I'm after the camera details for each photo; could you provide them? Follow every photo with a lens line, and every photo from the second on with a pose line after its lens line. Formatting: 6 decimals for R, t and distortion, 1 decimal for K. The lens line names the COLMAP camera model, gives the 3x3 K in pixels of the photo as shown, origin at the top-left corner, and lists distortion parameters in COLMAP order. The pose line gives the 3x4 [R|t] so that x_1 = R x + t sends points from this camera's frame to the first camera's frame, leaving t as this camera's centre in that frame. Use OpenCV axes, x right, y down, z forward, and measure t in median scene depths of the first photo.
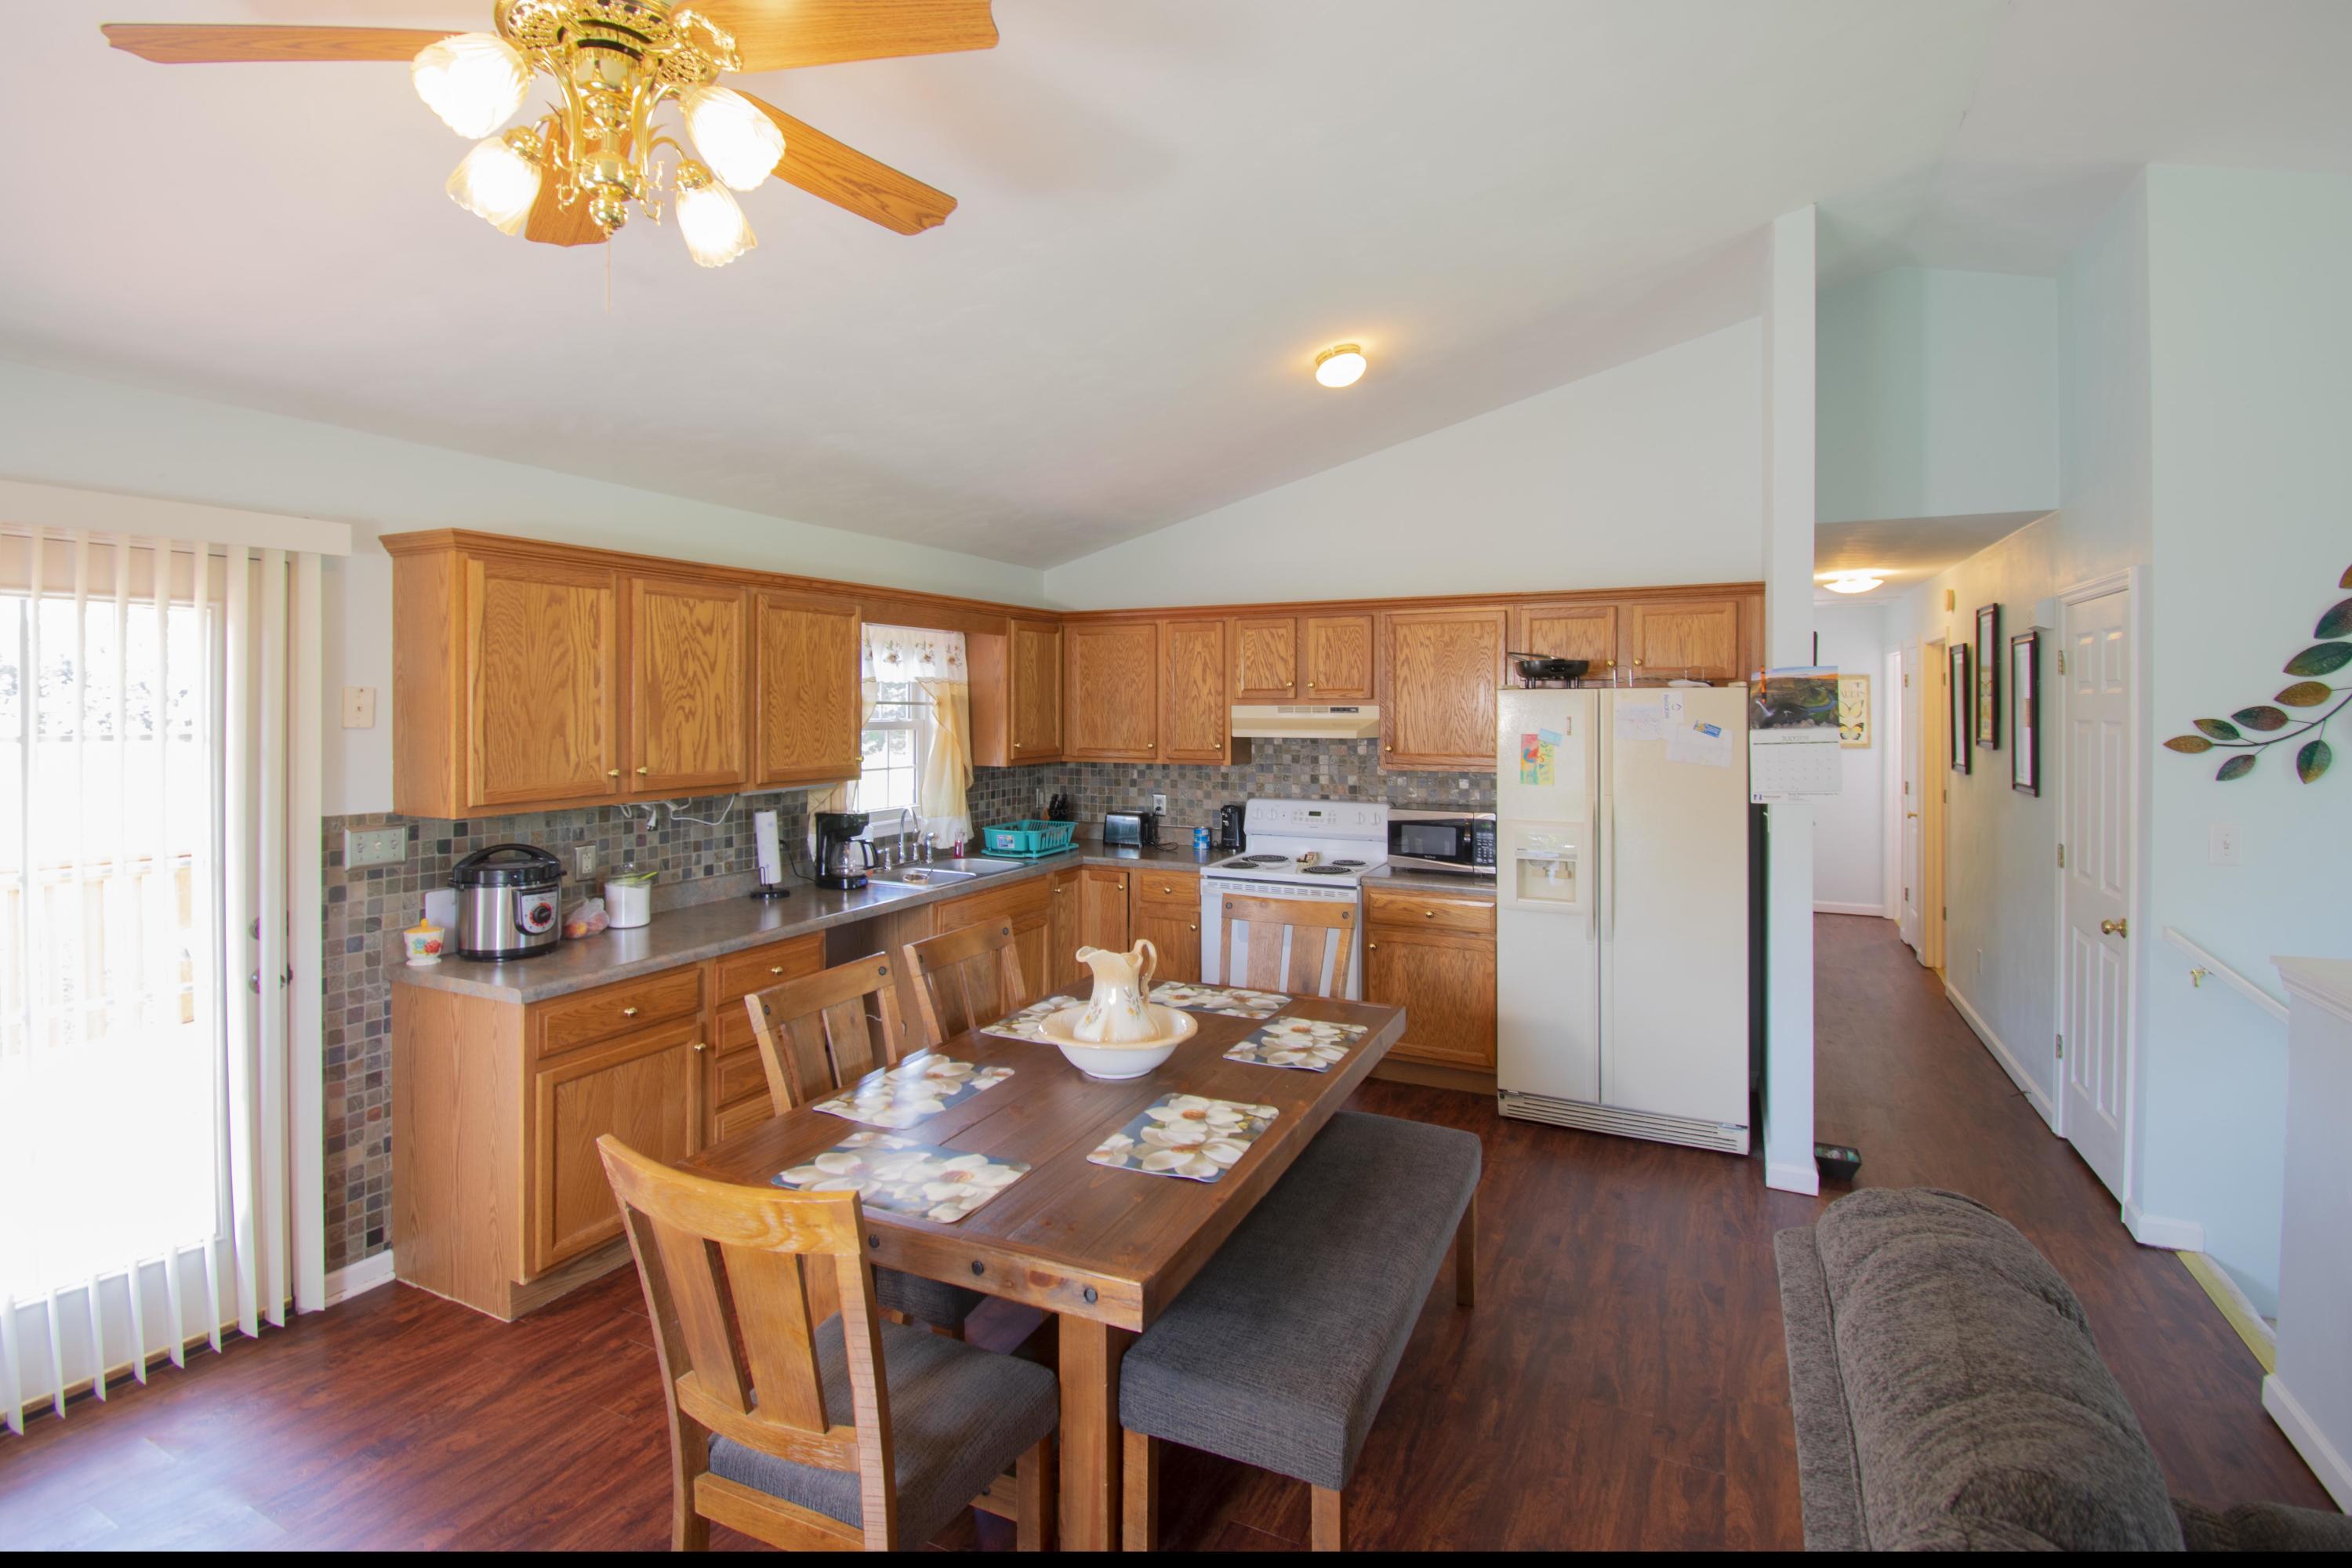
lens RADIAL K [[1066.6, 0, 1169.4], [0, 1066.6, 704.4], [0, 0, 1]] dist [0.003198, -0.018341]
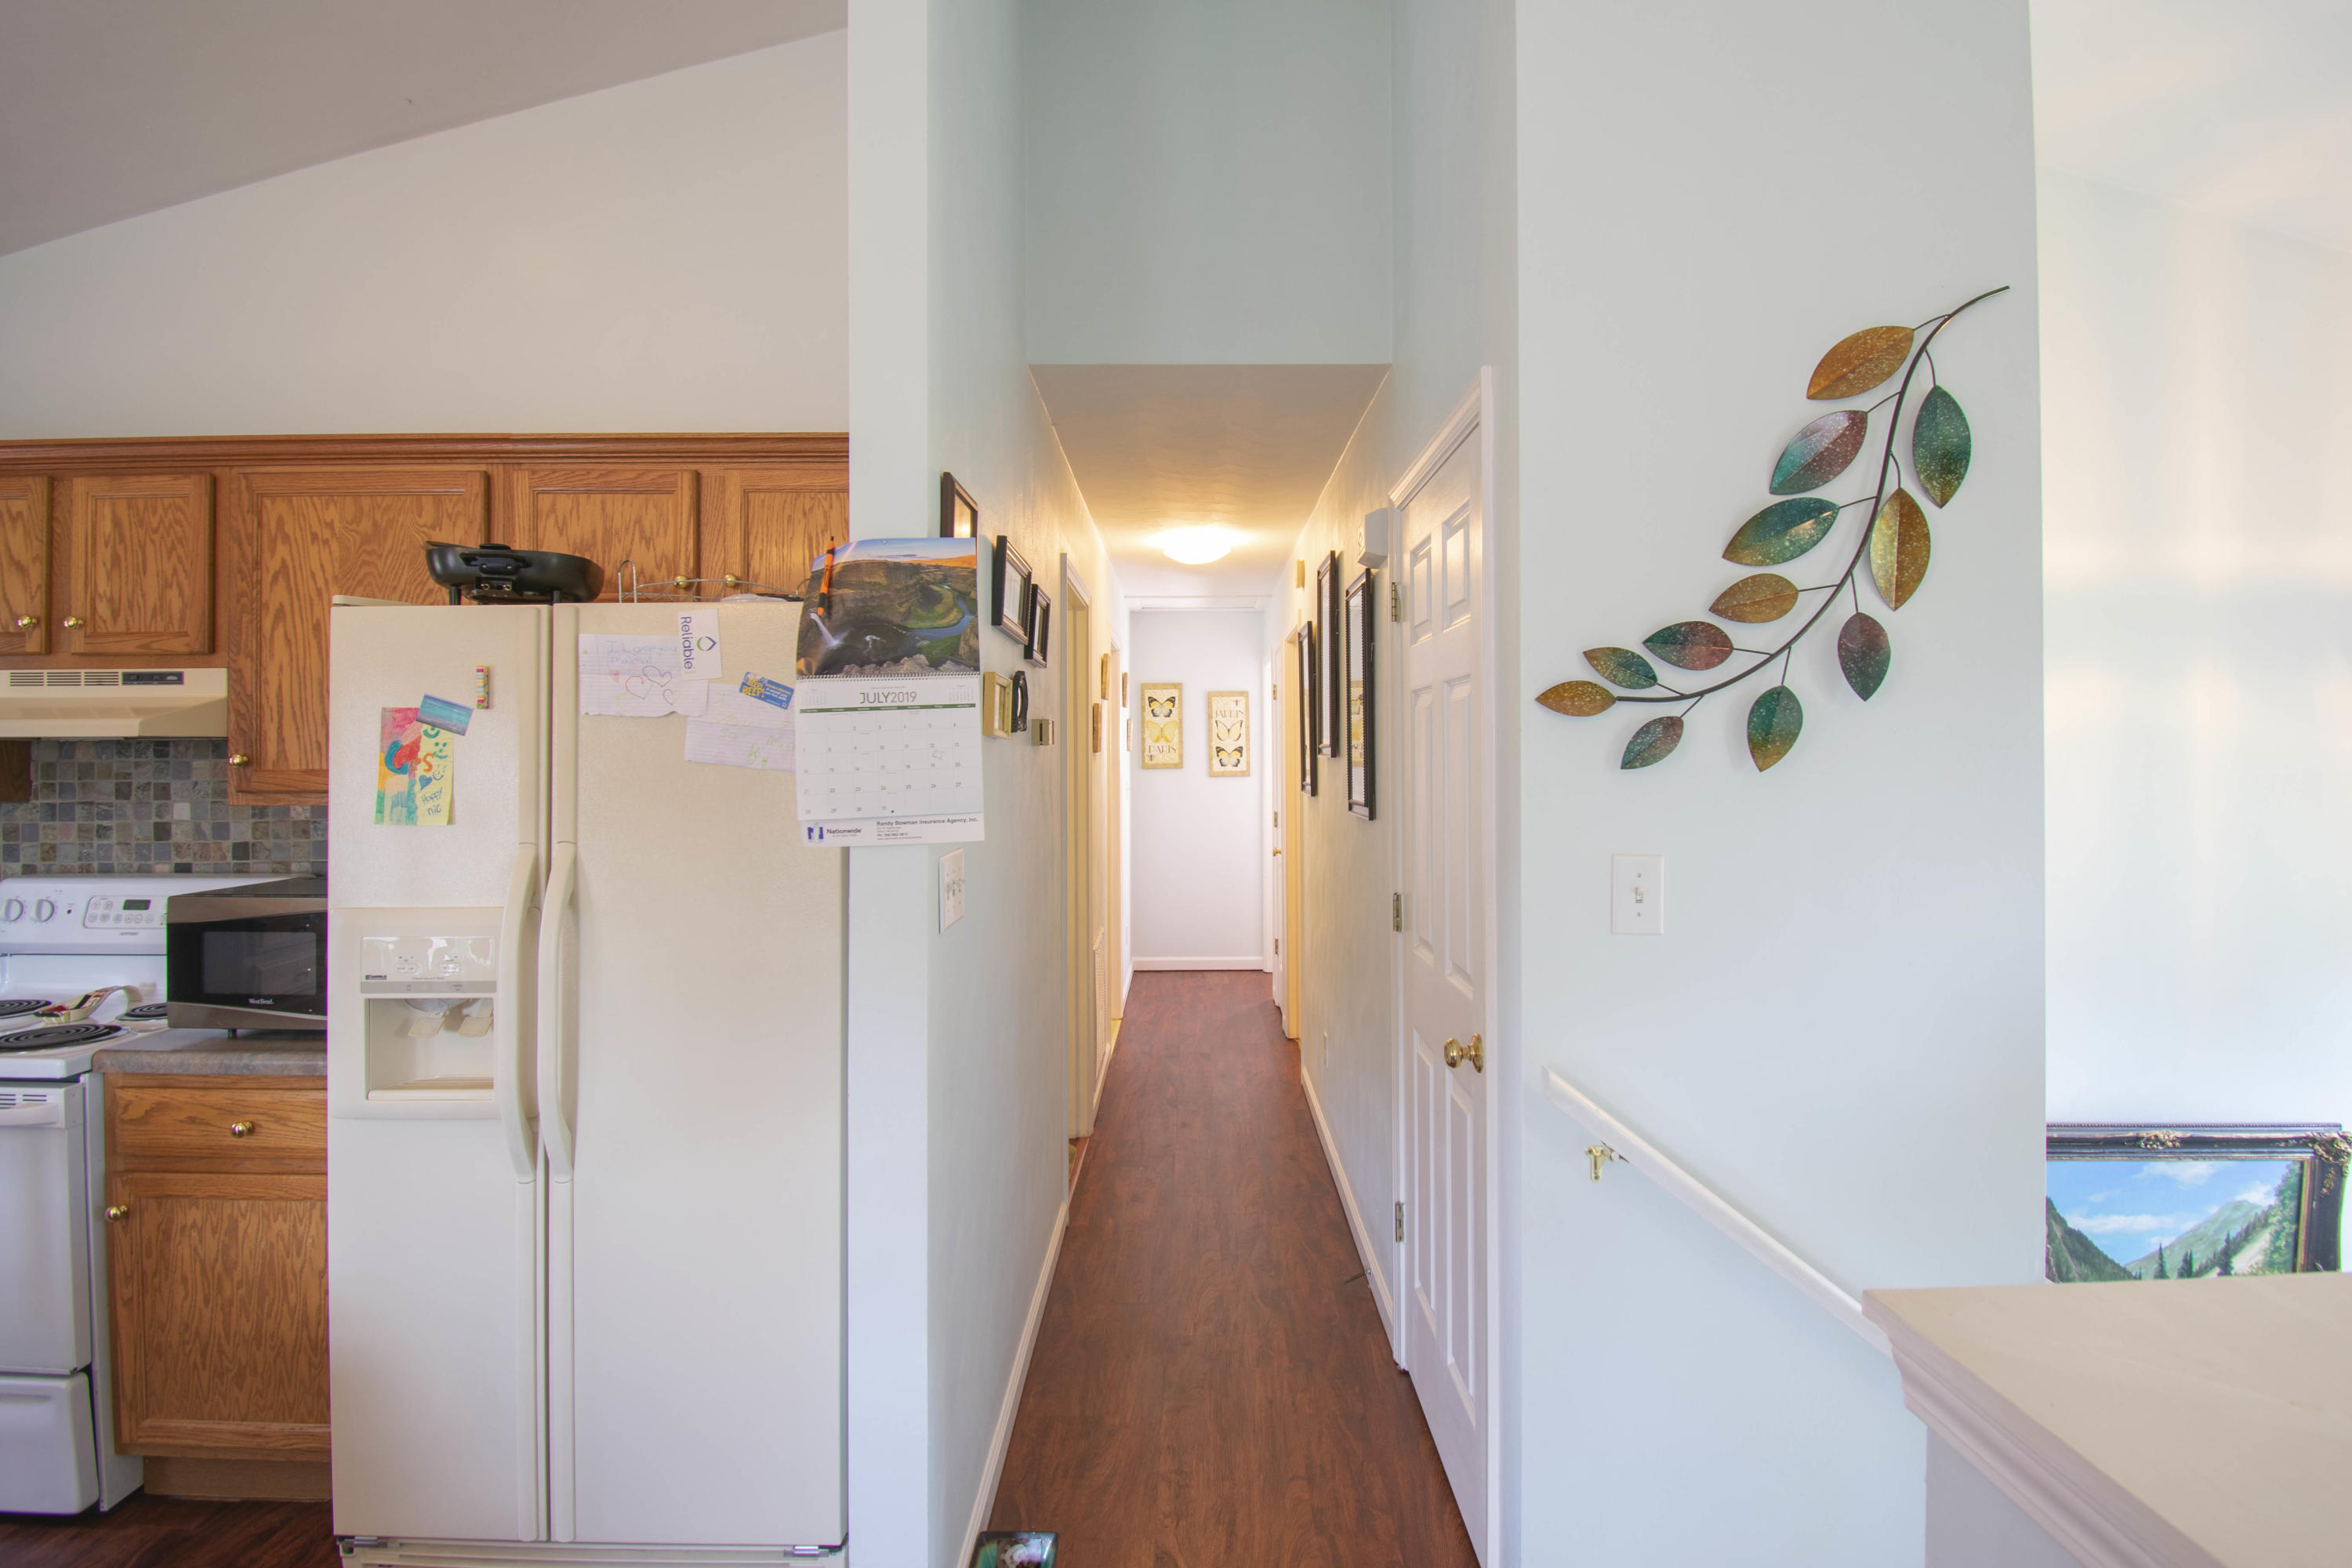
lens RADIAL K [[1109.0, 0, 1177.9], [0, 1109.0, 740.6], [0, 0, 1]] dist [0.001255, -0.018874]
pose [[0.892958, 0.001518, 0.450138, 0.427404], [0.004319, 0.999919, -0.011940, 0.048790], [-0.450120, 0.012606, 0.892879, 0.468264]]
